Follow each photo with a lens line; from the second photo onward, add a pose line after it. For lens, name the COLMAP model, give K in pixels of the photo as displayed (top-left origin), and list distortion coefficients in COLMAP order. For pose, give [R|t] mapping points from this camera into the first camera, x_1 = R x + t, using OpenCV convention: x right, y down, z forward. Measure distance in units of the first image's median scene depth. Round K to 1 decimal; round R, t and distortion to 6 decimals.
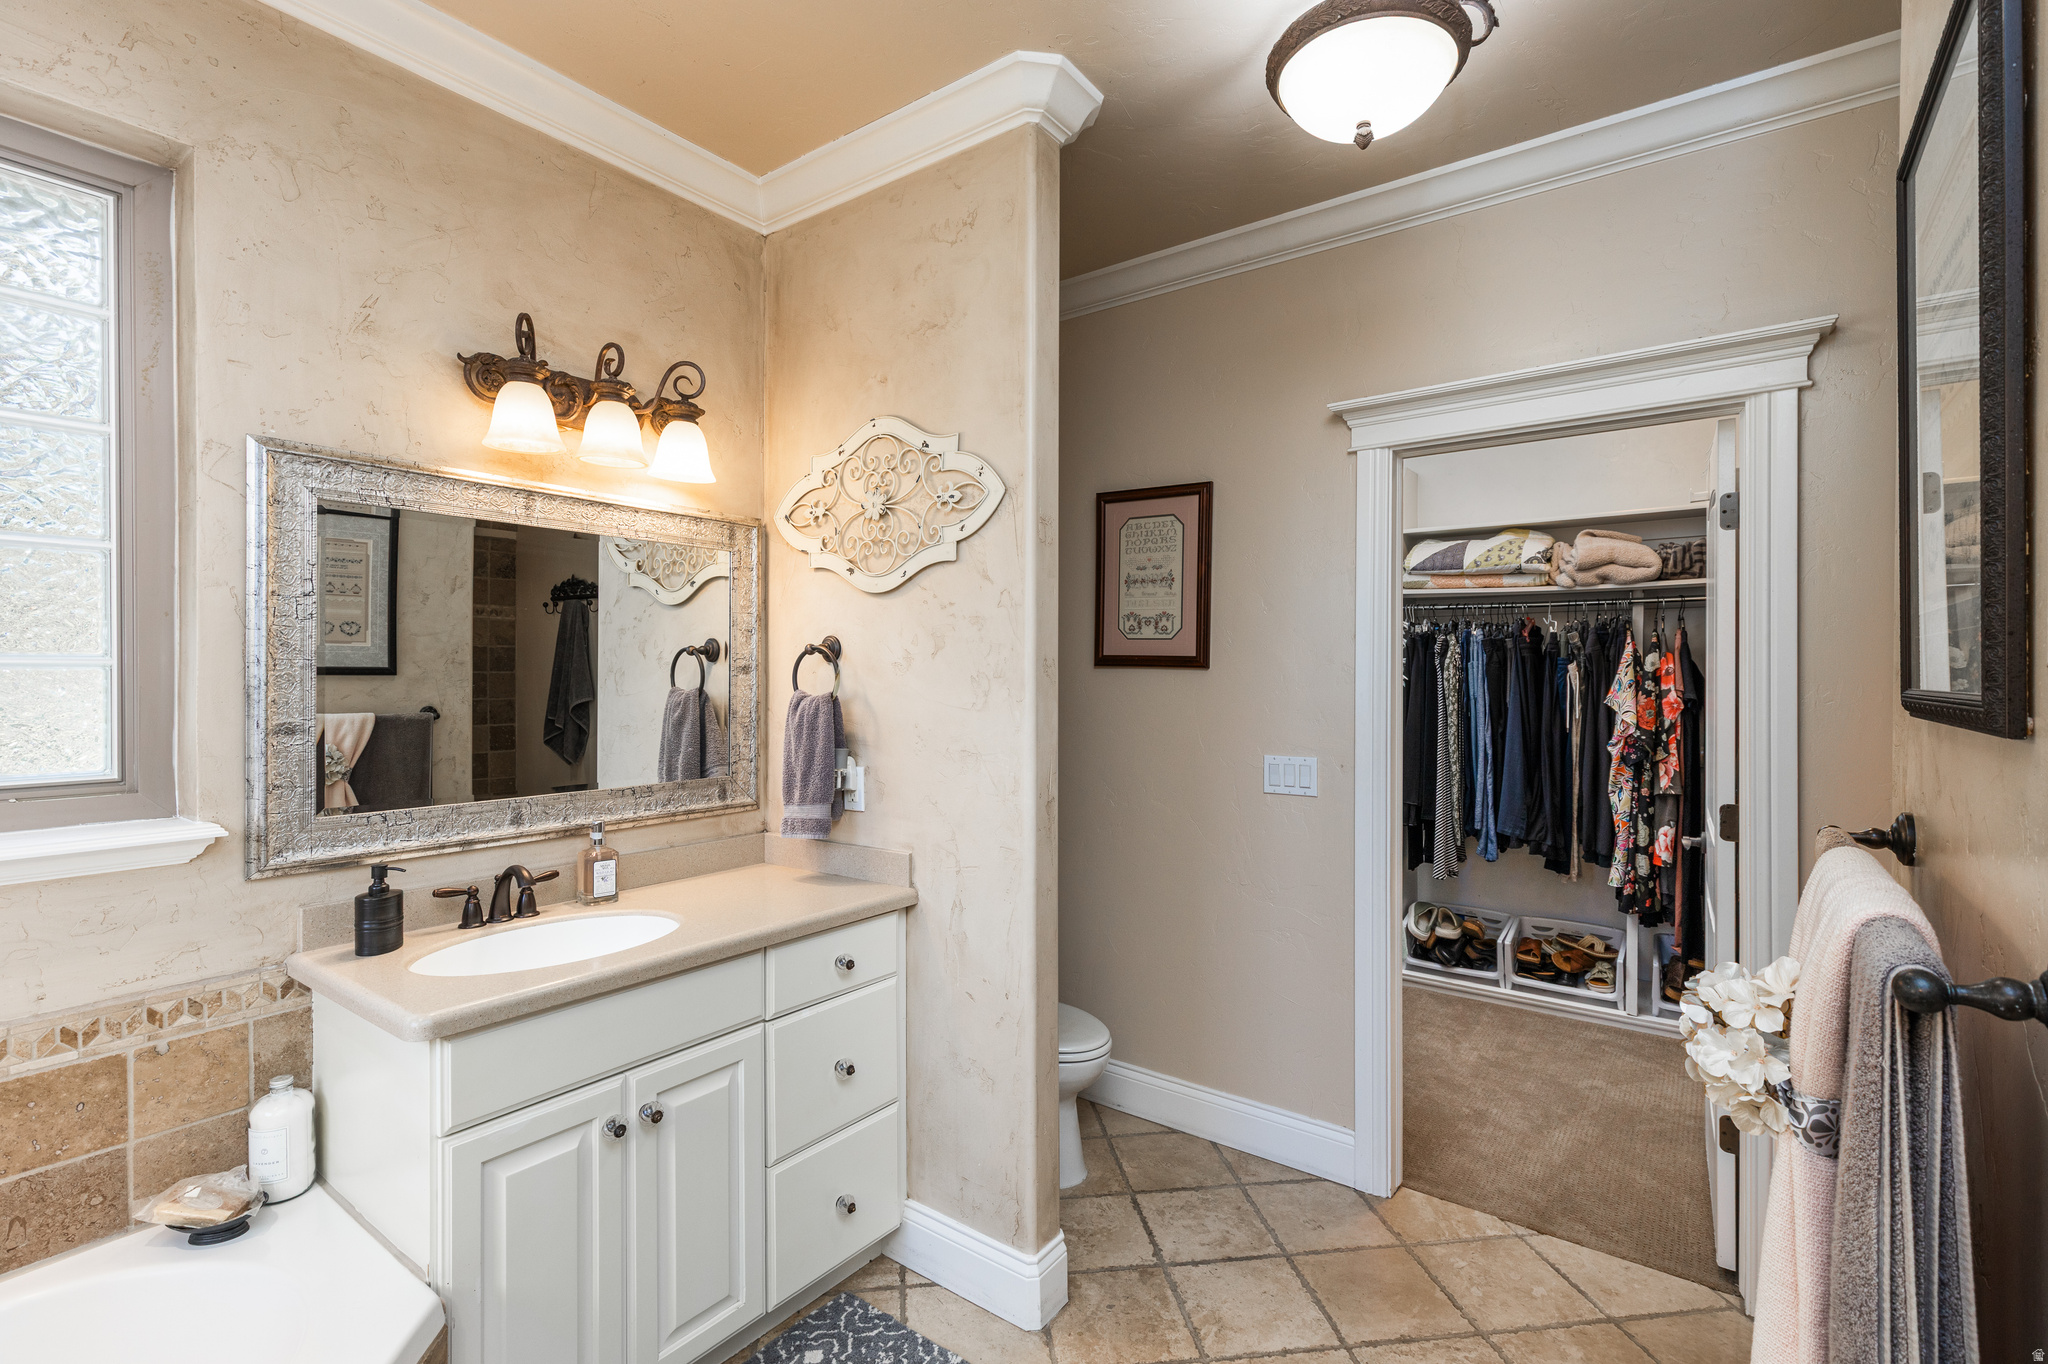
lens RADIAL K [[927.9, 0, 1030.4], [0, 927.9, 674.2], [0, 0, 1]] dist [0.004343, 0.000256]
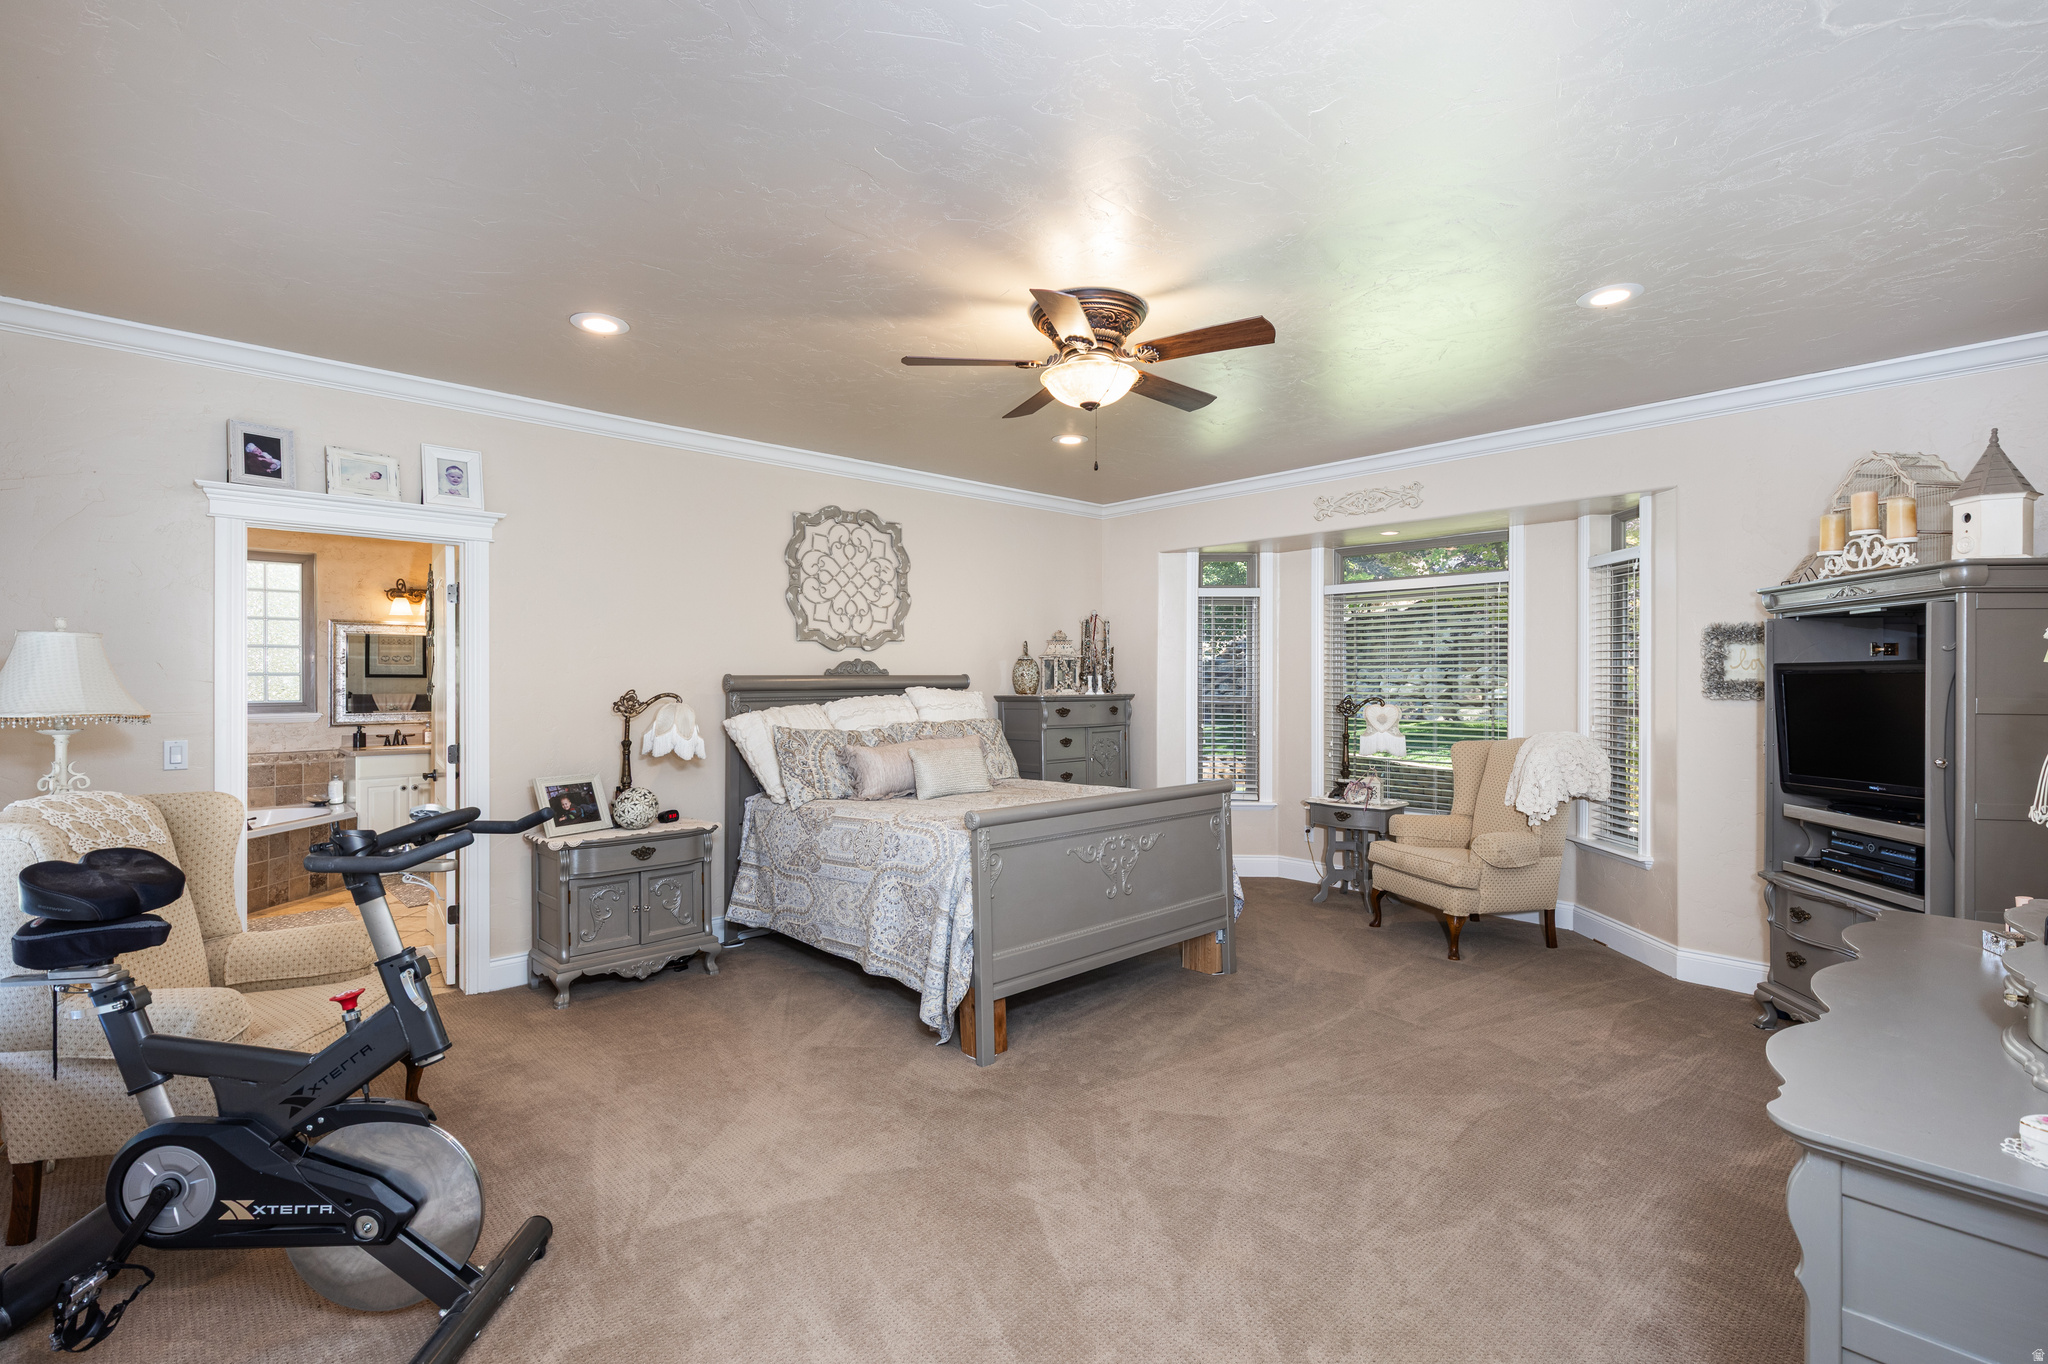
lens RADIAL K [[927.9, 0, 1030.4], [0, 927.9, 674.2], [0, 0, 1]] dist [0.004343, 0.000256]
pose [[0.983772, -0.005185, -0.179347, 2.736882], [0.004779, 0.999985, -0.002696, 0.009907], [0.179359, 0.001795, 0.983782, -2.311709]]
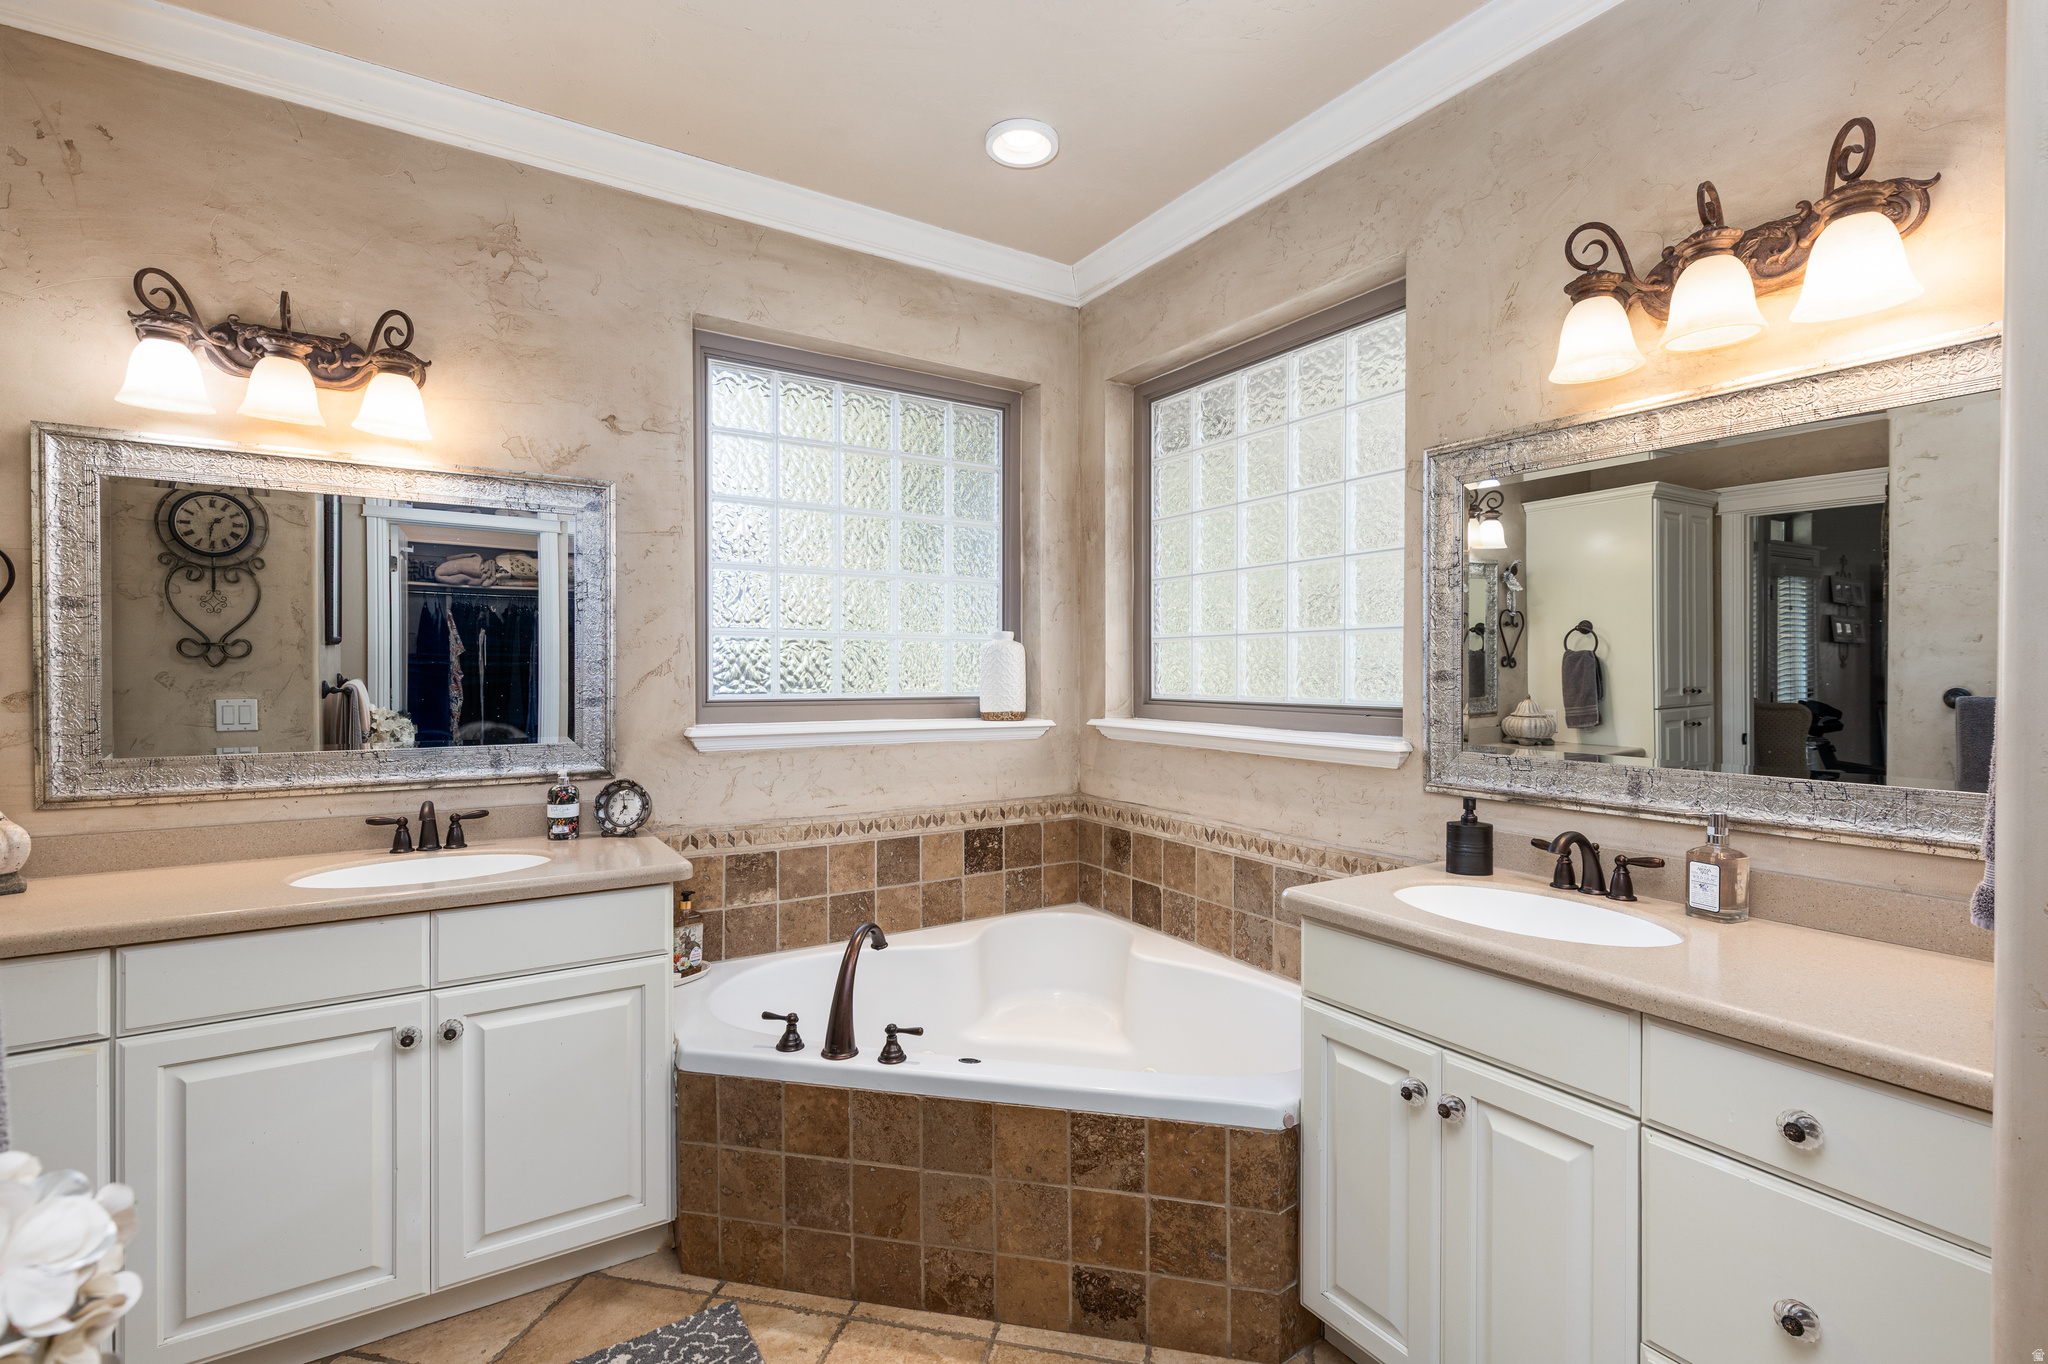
lens RADIAL K [[925.1, 0, 1024.0], [0, 925.1, 682.0], [0, 0, 1]] dist [0.027908, 0.000138]
pose [[-0.369557, 0.008216, -0.929172, 0.536123], [-0.000550, 0.999959, 0.009060, 0.053128], [0.929208, 0.003859, -0.369538, 0.889314]]
